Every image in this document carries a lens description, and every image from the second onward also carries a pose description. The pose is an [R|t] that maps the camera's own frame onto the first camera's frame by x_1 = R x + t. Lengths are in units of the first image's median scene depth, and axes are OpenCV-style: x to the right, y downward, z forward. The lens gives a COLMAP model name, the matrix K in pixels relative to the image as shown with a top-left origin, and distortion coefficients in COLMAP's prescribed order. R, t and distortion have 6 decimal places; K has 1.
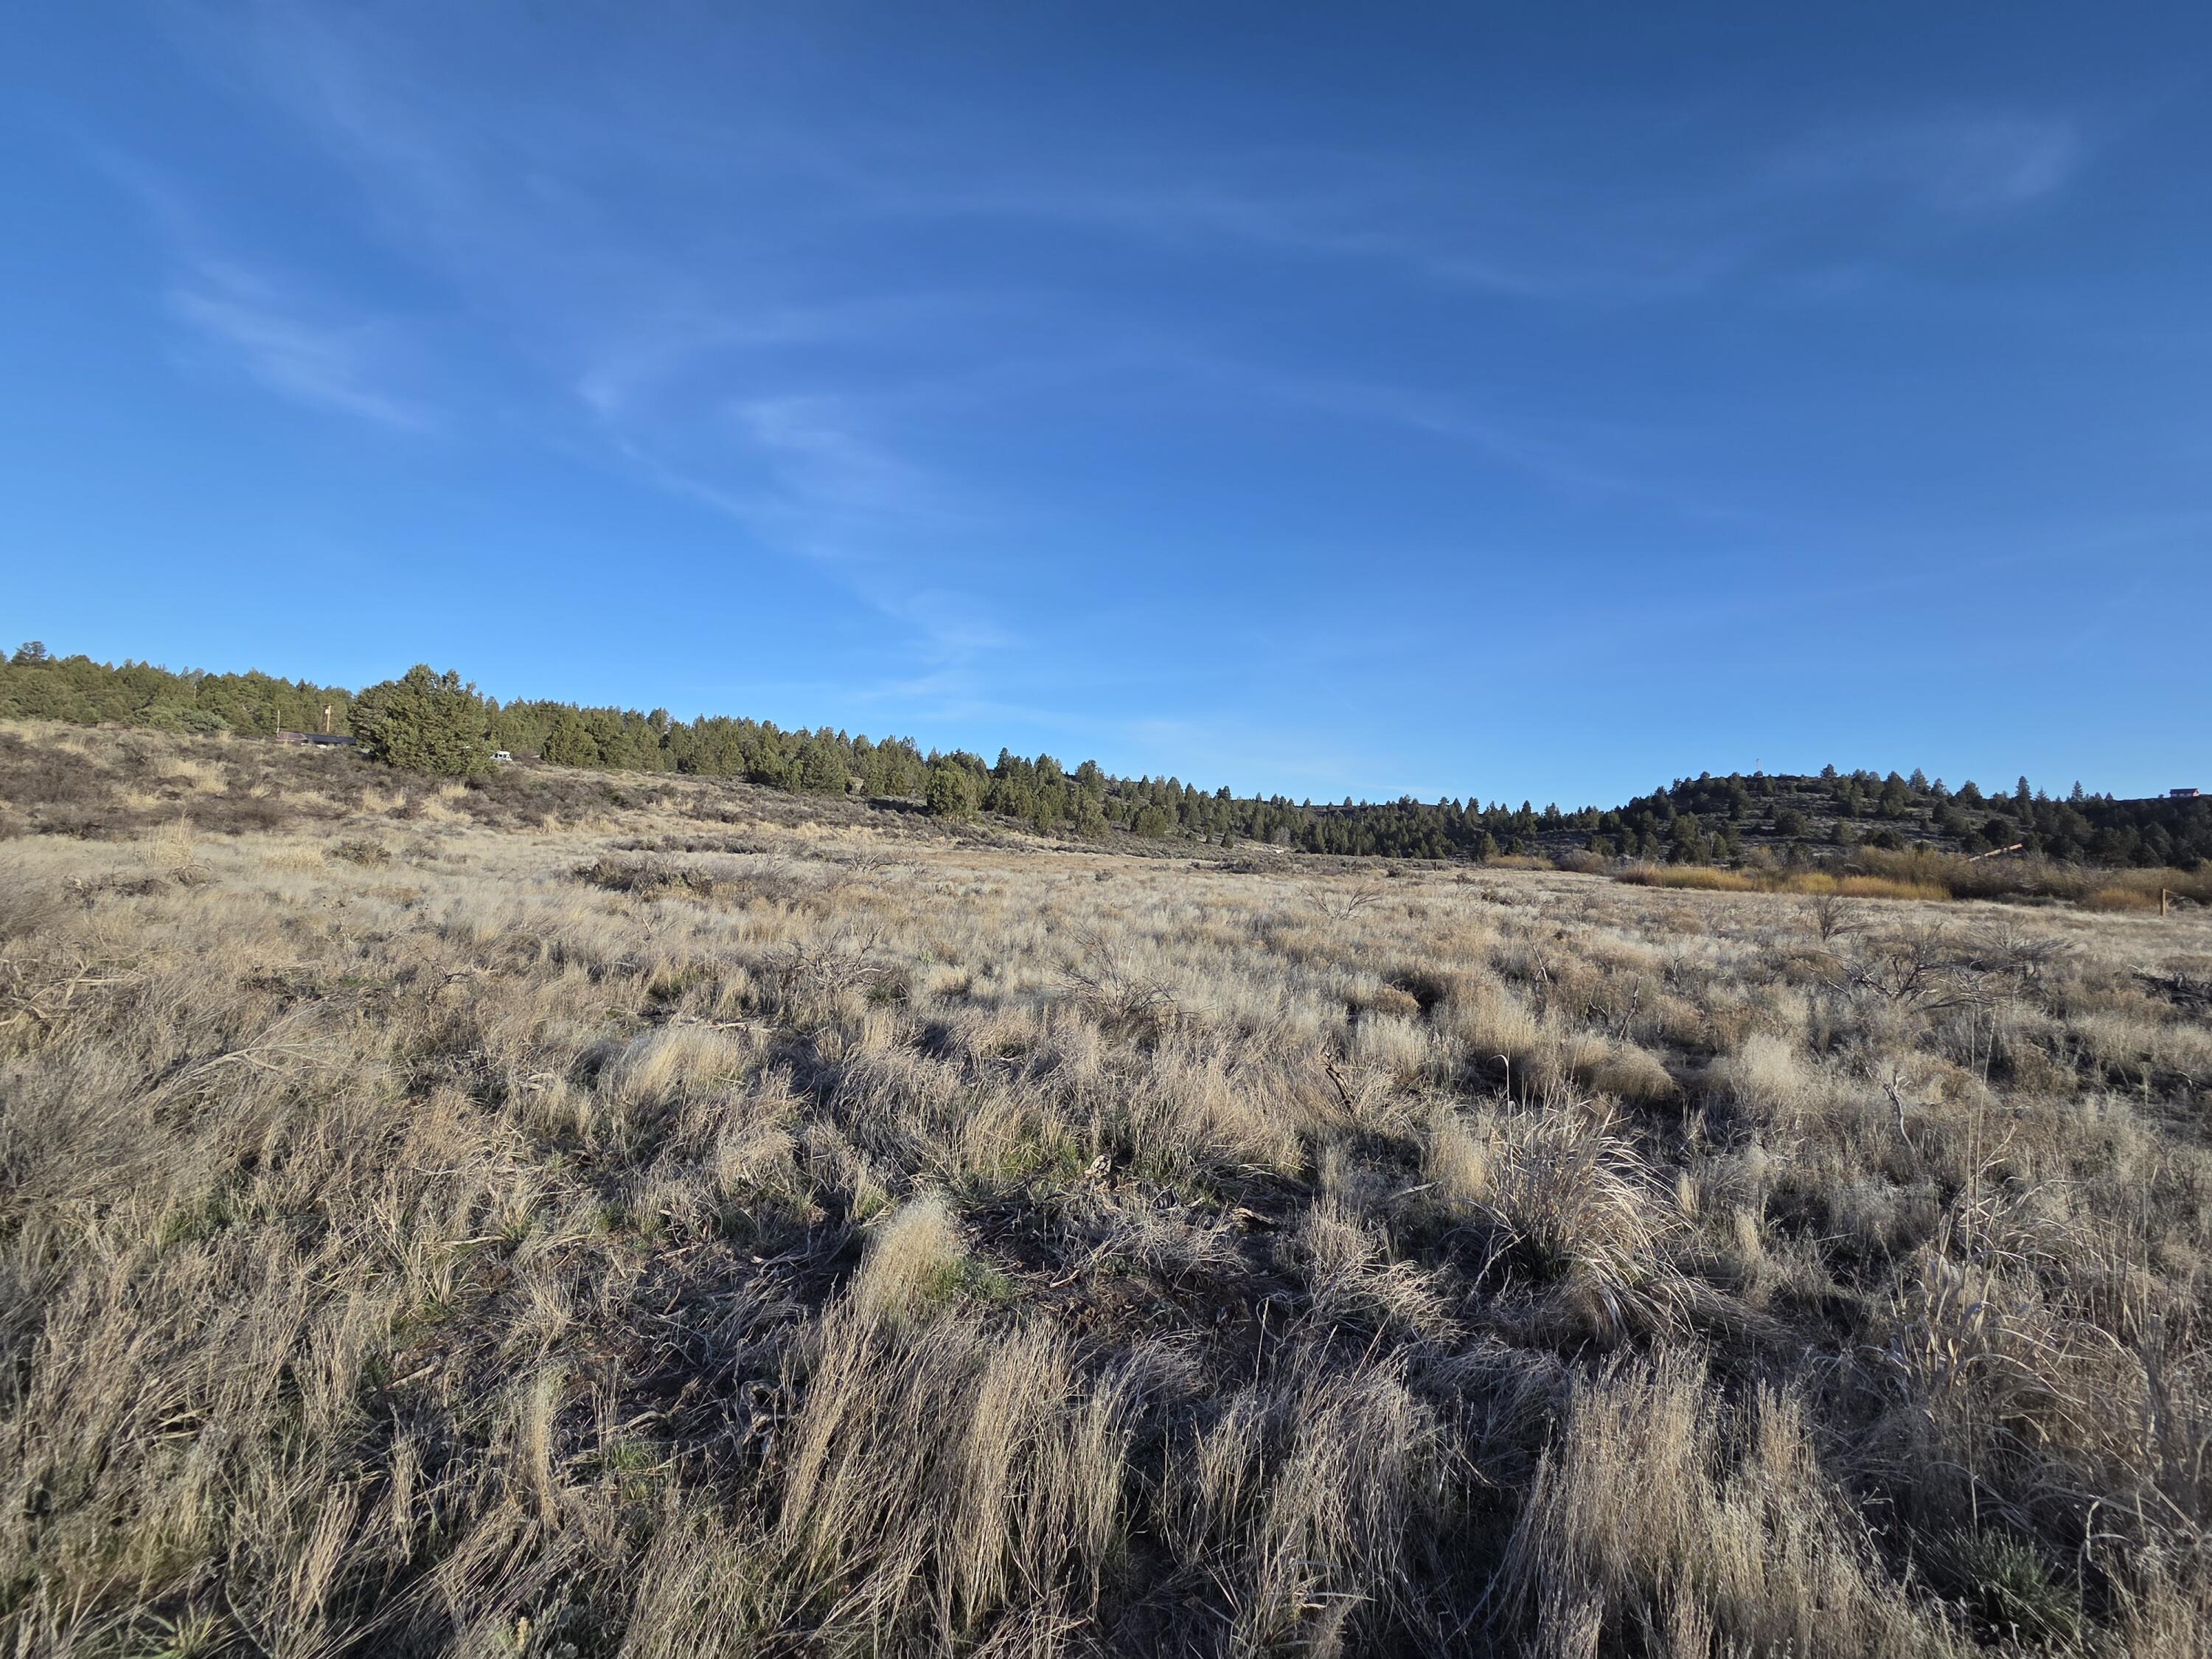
lens RADIAL K [[892.0, 0, 1117.0], [0, 892.0, 812.3], [0, 0, 1]] dist [-0.002274, -0.000967]
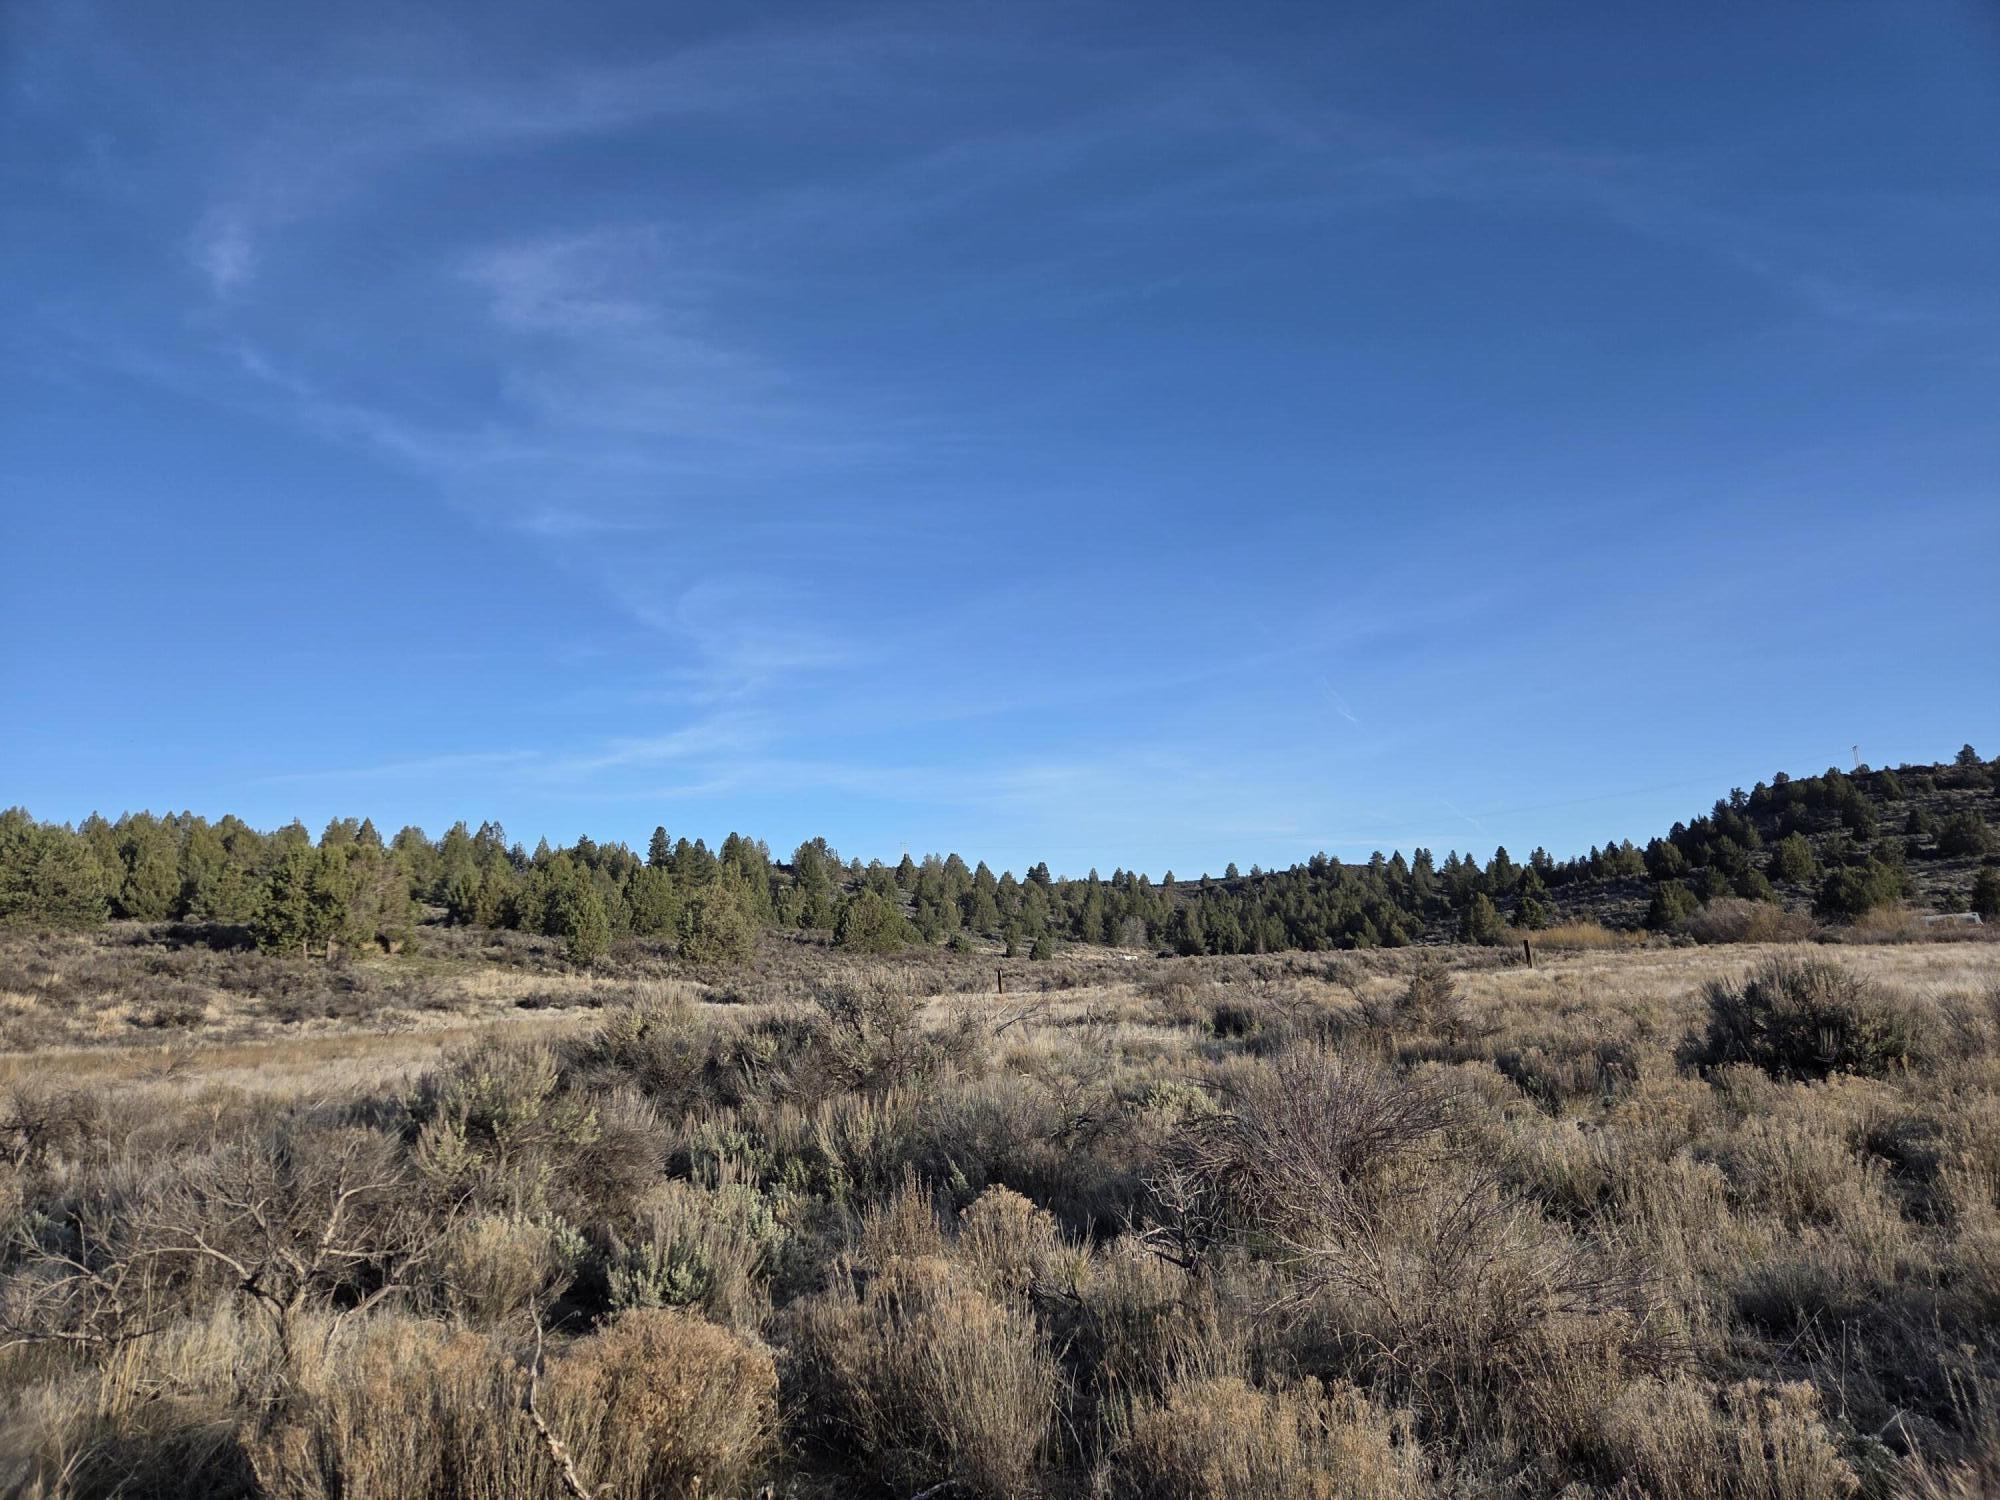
lens RADIAL K [[1323.5, 0, 1000.8], [0, 1323.5, 752.7], [0, 0, 1]] dist [0.059371, -0.041255]
pose [[0.992637, -0.079208, 0.091639, 0.037644], [0.089941, 0.988735, -0.119636, 0.008805], [-0.081130, 0.126997, 0.988580, 0.166020]]
